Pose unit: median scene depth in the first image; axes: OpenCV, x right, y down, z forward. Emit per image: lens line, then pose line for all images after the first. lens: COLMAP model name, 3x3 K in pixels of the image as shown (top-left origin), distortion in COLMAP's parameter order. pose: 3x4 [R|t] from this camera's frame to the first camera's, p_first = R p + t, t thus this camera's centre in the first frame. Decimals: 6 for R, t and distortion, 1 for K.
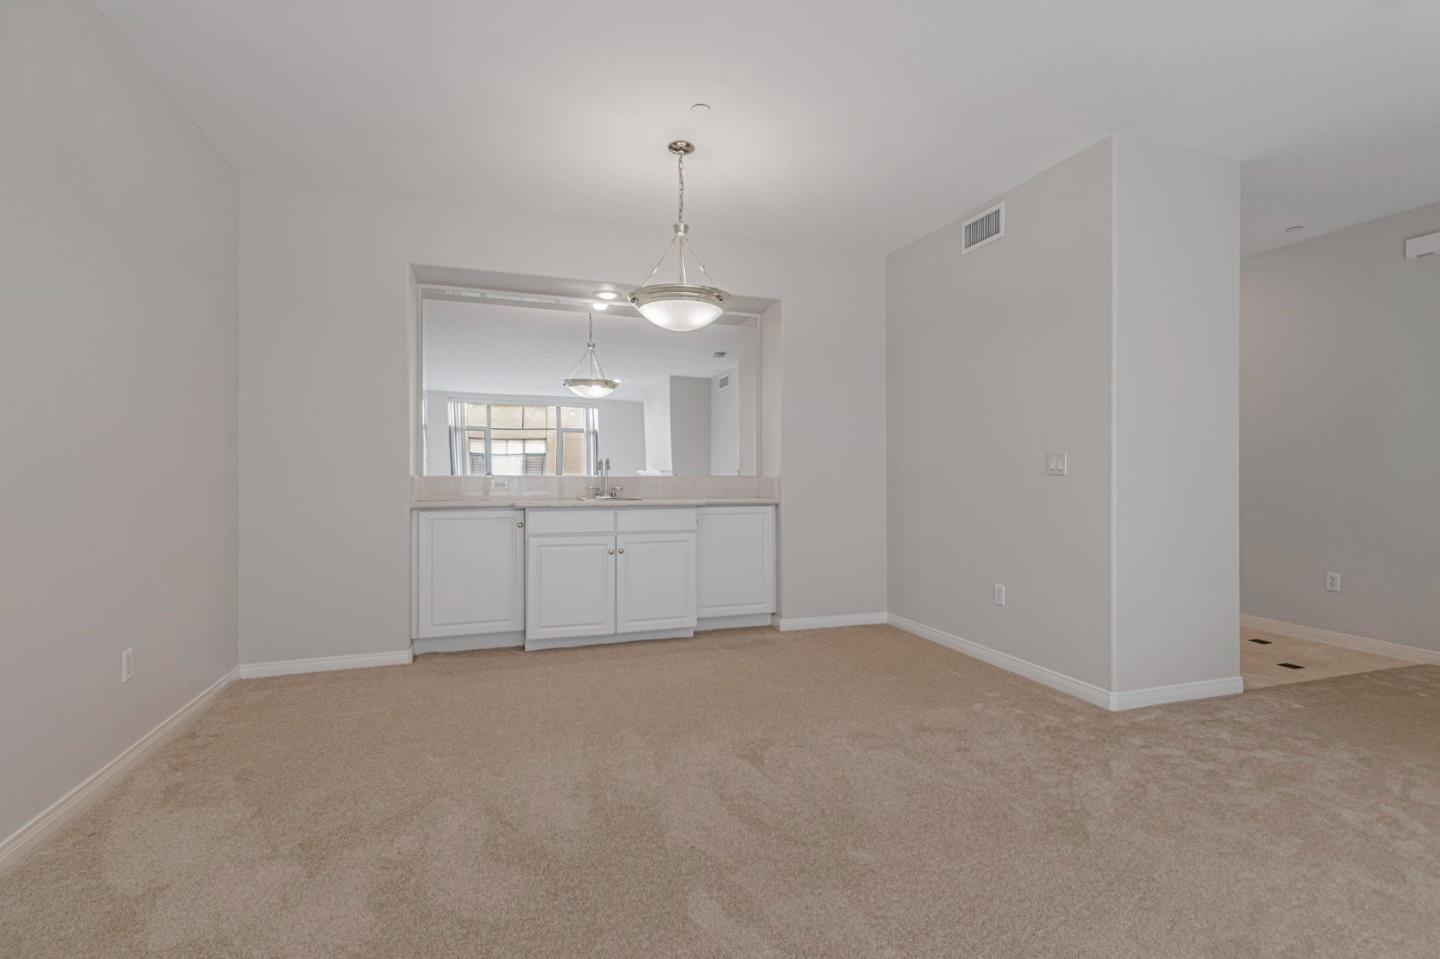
lens RADIAL K [[667.9, 0, 725.2], [0, 667.9, 475.0], [0, 0, 1]] dist [0.002609, 0.000531]
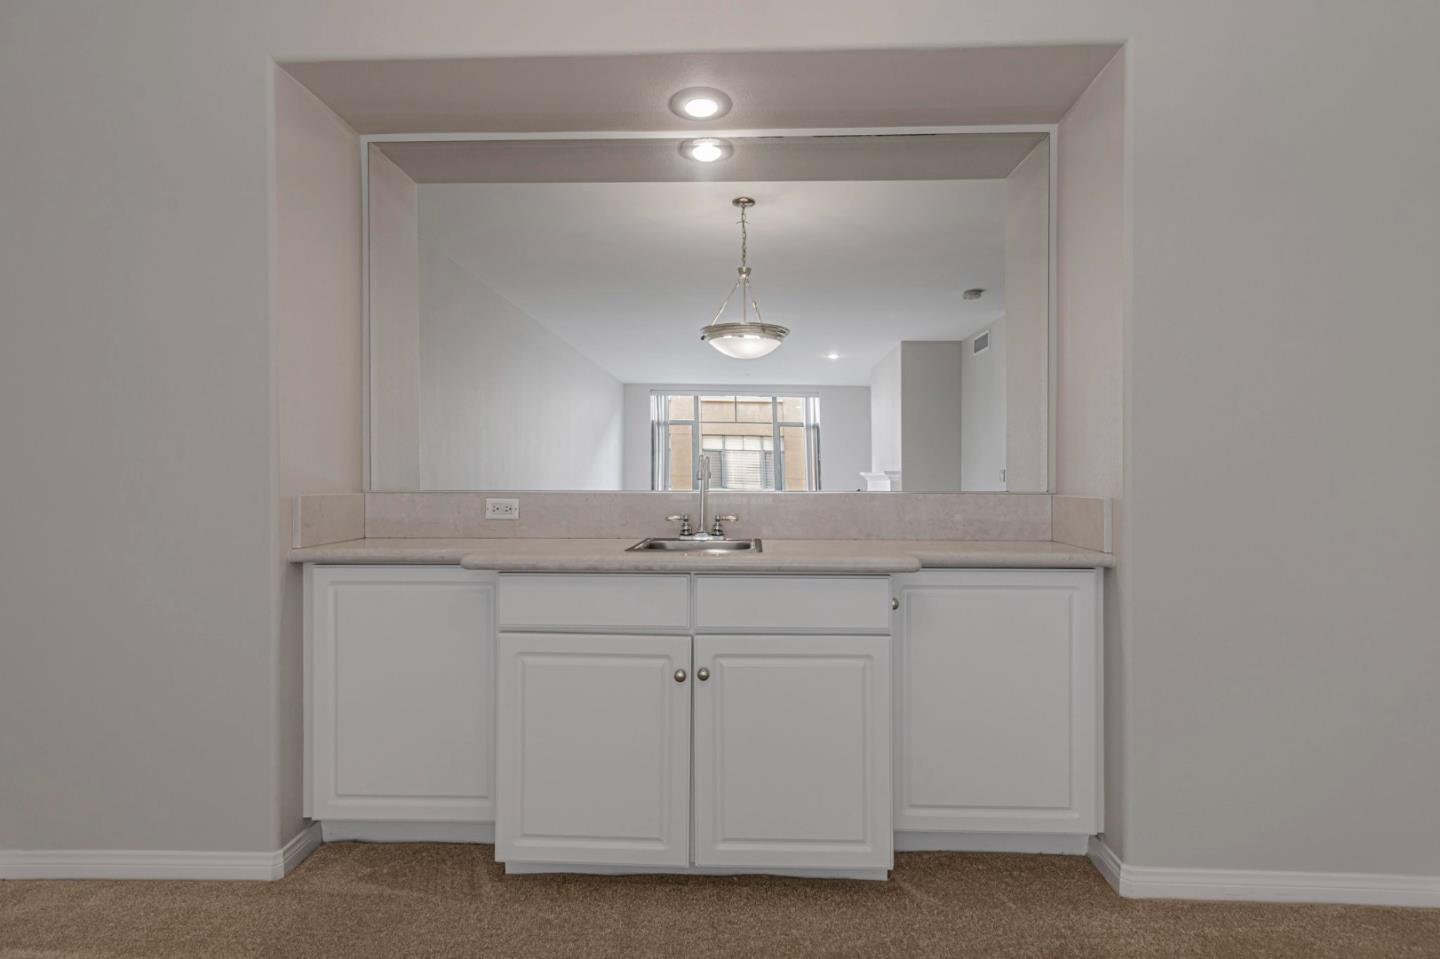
lens RADIAL K [[691.2, 0, 719.4], [0, 691.2, 475.3], [0, 0, 1]] dist [-0.000752, -0.000009]
pose [[0.932083, 0.004031, -0.362222, 0.010602], [-0.004075, 0.999991, 0.000644, -0.011585], [0.362221, 0.000876, 0.932092, 0.565195]]
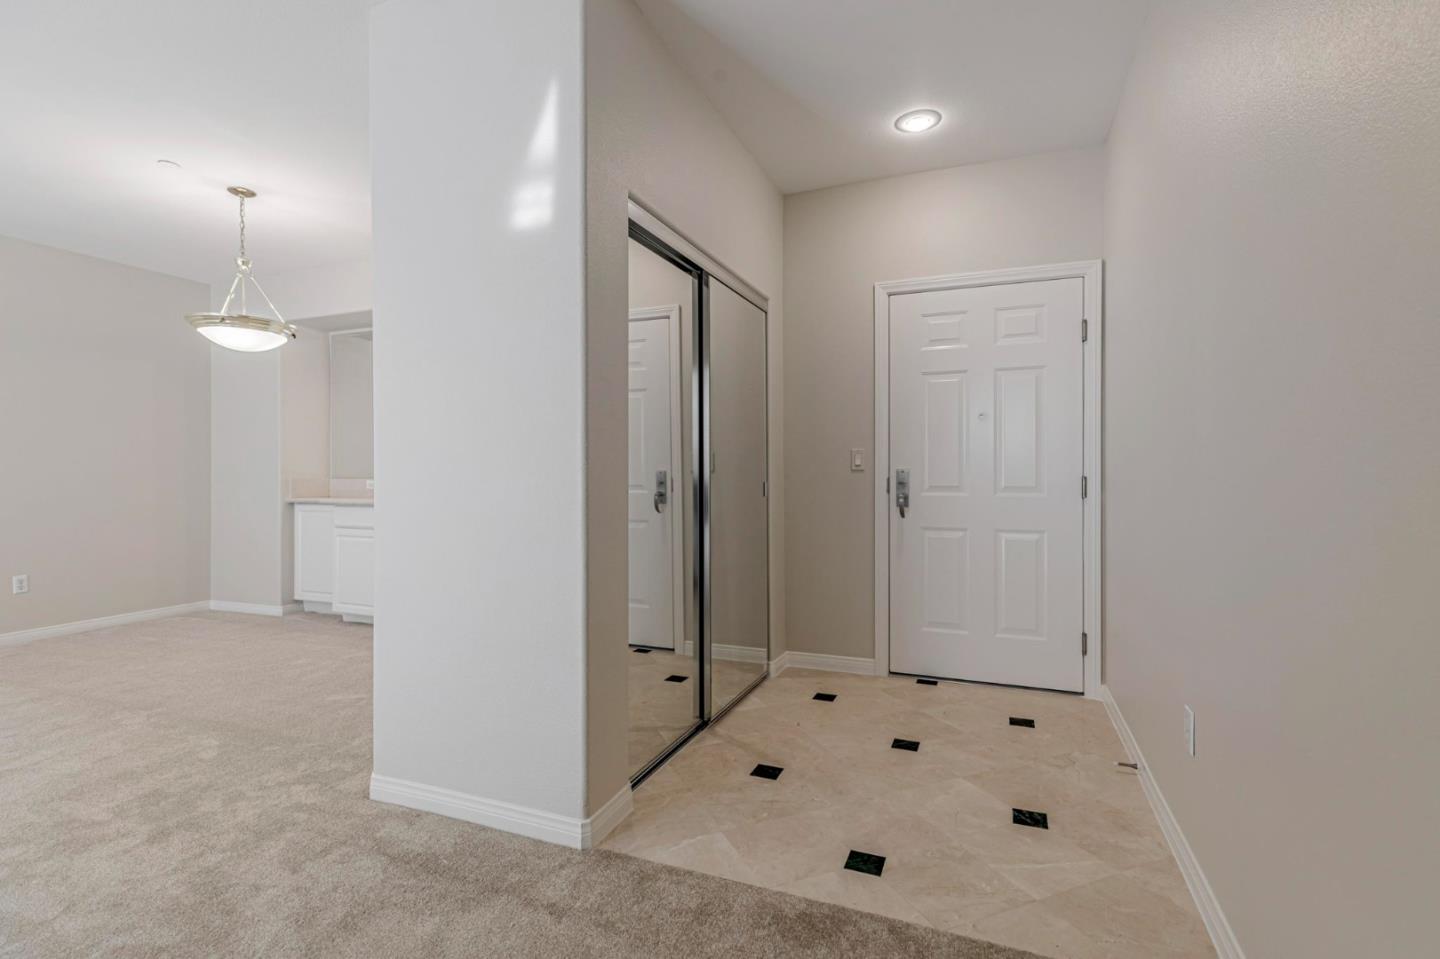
lens RADIAL K [[671.7, 0, 723.9], [0, 671.7, 473.3], [0, 0, 1]] dist [0.005949, 0.000275]
pose [[0.756305, -0.002823, -0.654213, 0.957456], [0.000892, 0.999994, -0.003284, -0.001919], [0.654219, 0.001900, 0.756303, 0.484773]]
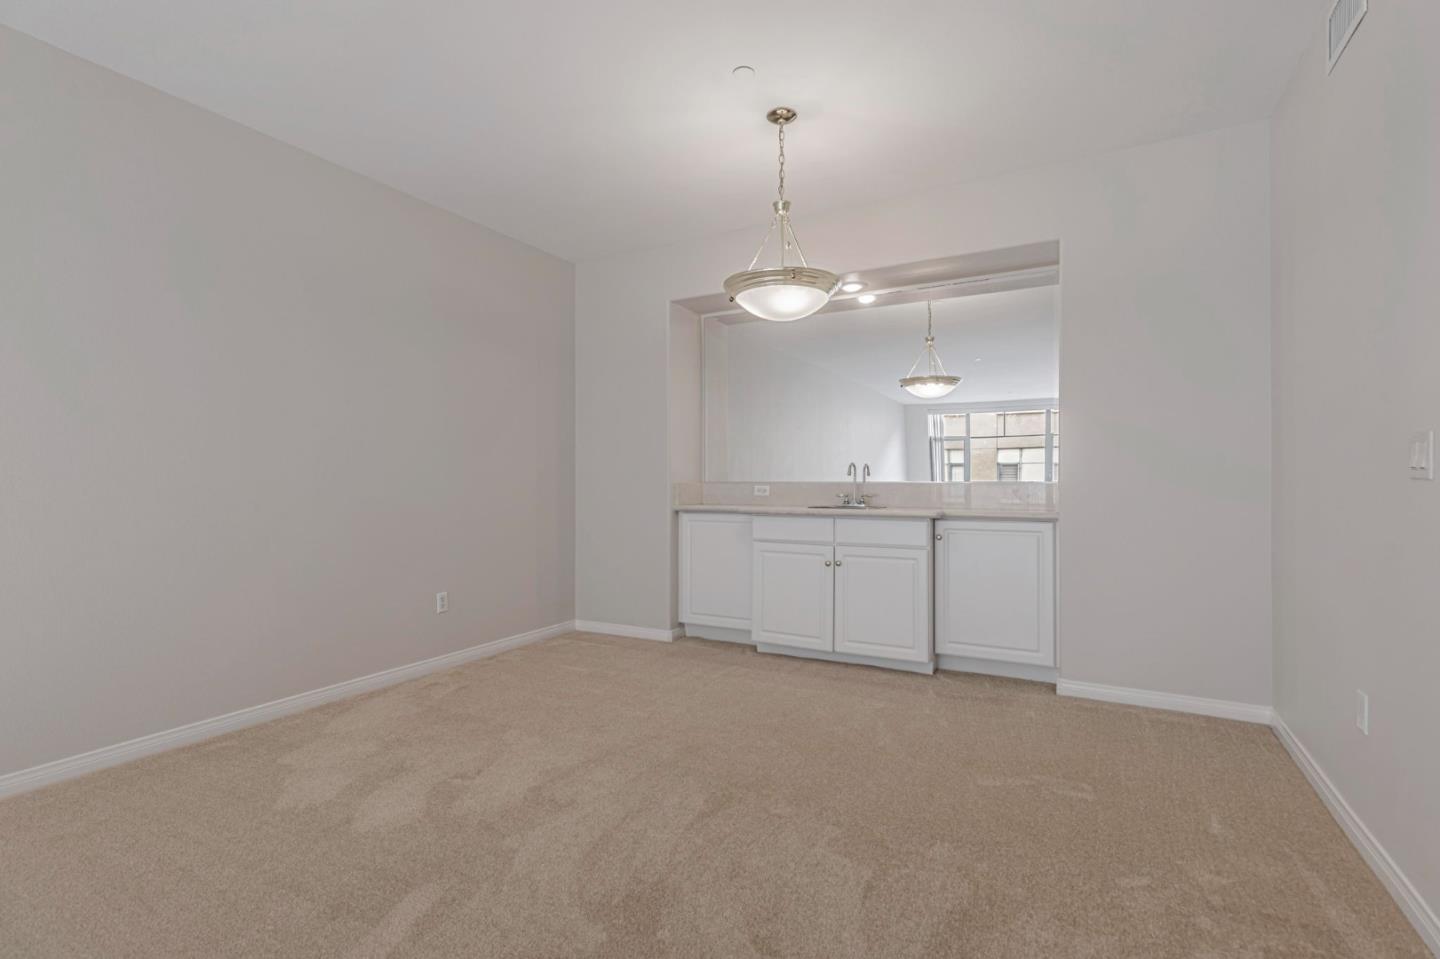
lens RADIAL K [[669.8, 0, 720.0], [0, 669.8, 479.5], [0, 0, 1]] dist [0.002881, 0.000469]
pose [[0.672824, -0.002361, -0.739799, 0.397122], [-0.002066, 0.999985, -0.005070, 0.002985], [0.739800, 0.004940, 0.672809, 0.242148]]
